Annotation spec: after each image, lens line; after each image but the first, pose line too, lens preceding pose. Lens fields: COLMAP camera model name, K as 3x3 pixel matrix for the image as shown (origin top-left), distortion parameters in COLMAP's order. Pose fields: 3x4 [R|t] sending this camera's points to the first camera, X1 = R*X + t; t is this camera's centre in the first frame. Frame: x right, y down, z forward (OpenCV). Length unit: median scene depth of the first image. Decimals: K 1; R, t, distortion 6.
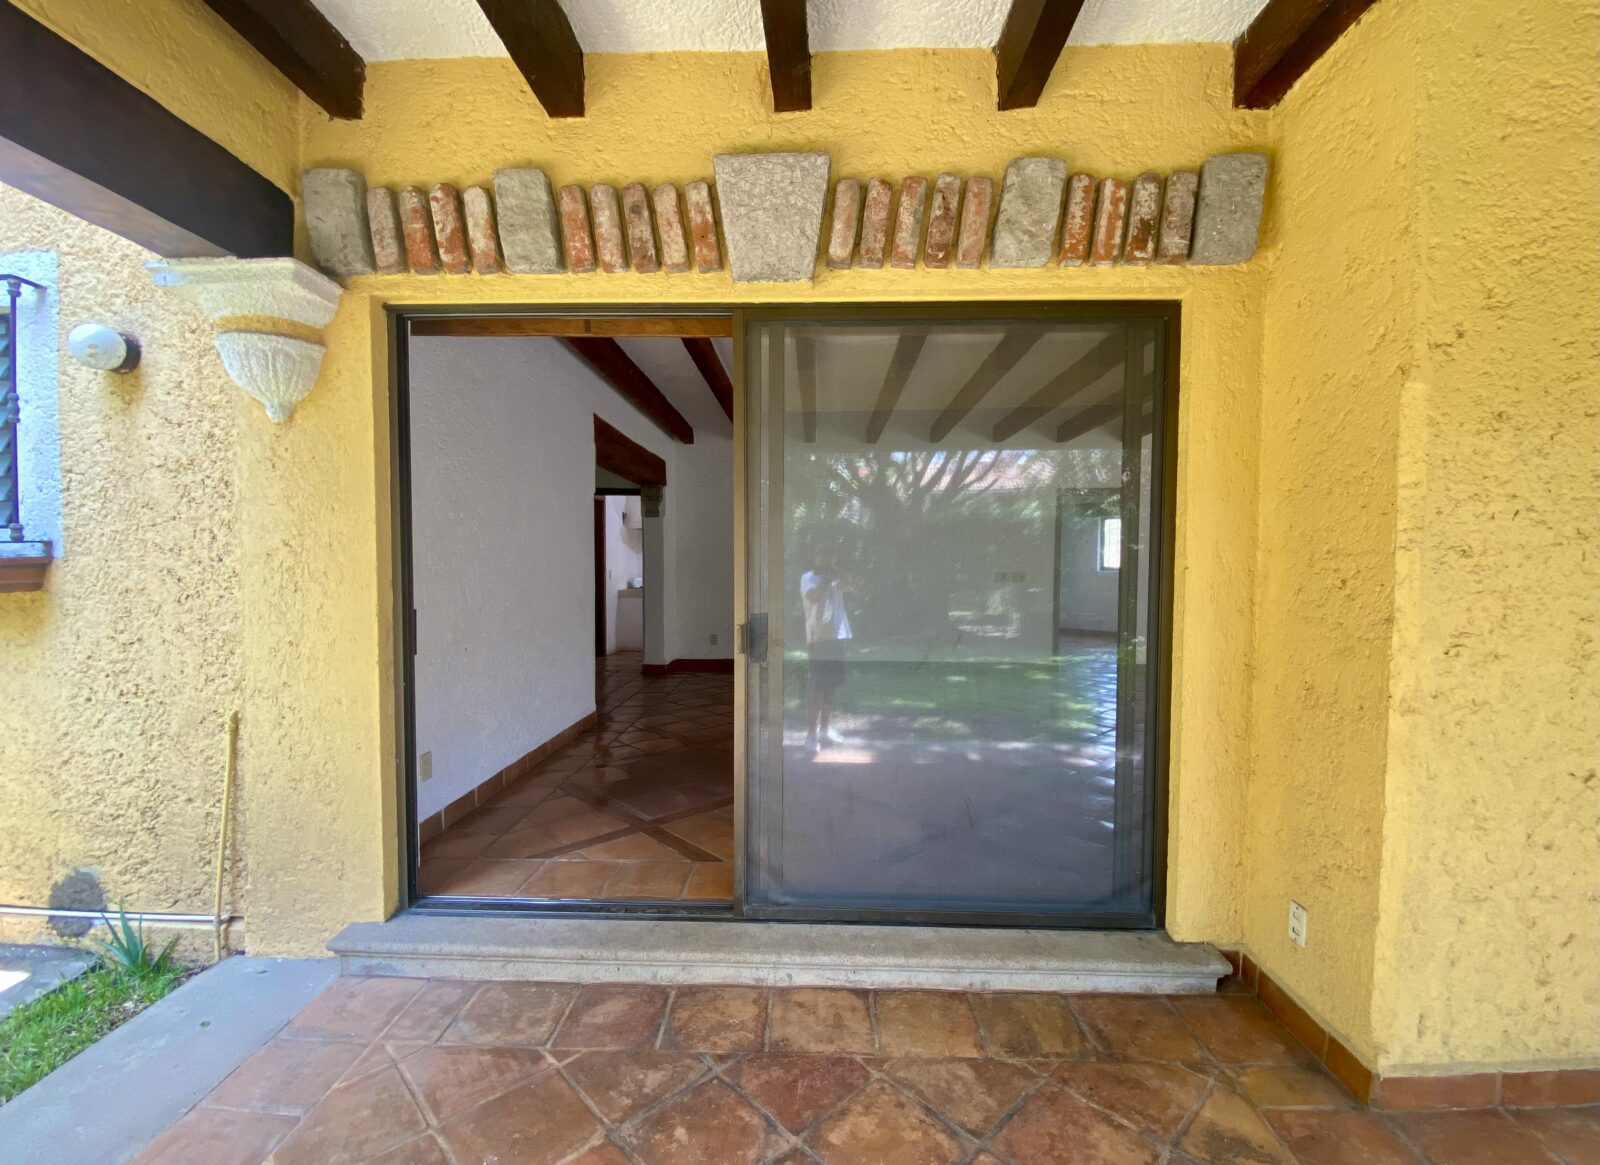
lens RADIAL K [[701.4, 0, 793.0], [0, 701.4, 595.1], [0, 0, 1]] dist [0.012497, -0.000266]
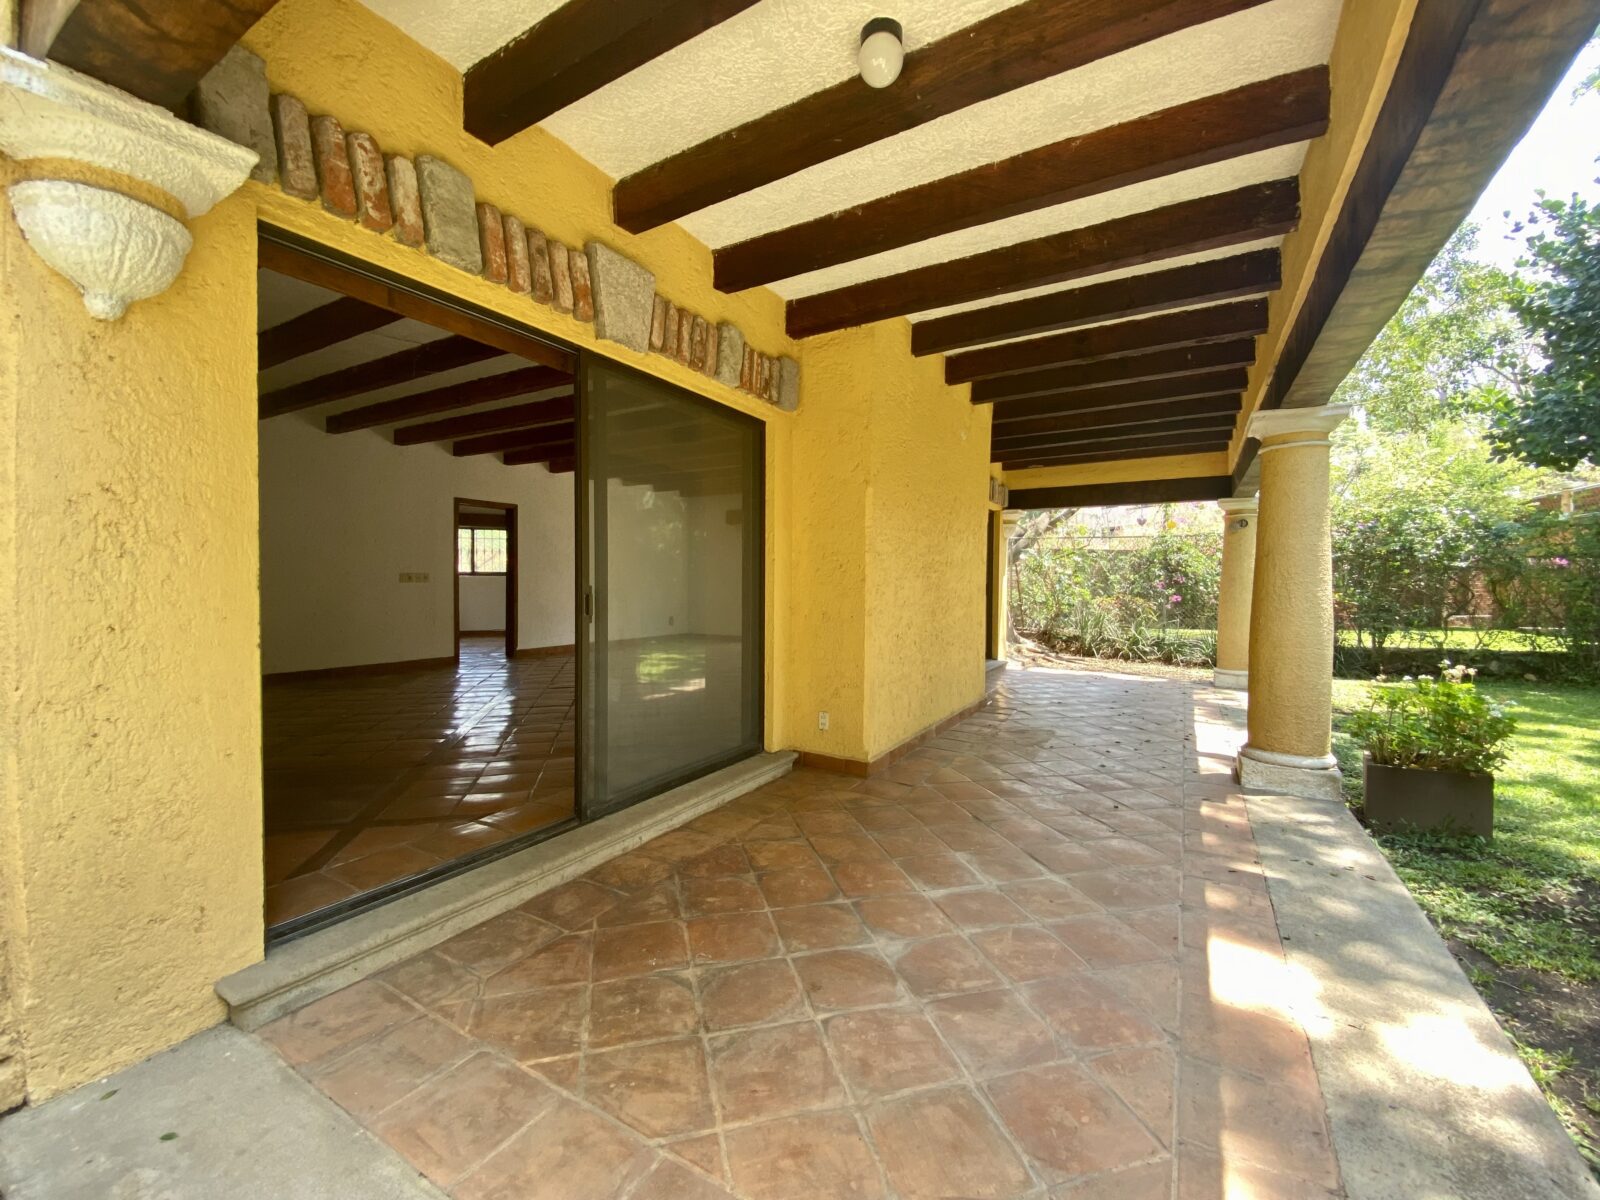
lens RADIAL K [[663.1, 0, 799.5], [0, 663.1, 591.8], [0, 0, 1]] dist [-0.002136, -0.006474]
pose [[0.465096, -0.013263, 0.885161, -1.037591], [0.027363, 0.999625, 0.000601, 0.053118], [-0.884837, 0.023941, 0.465285, 0.082822]]
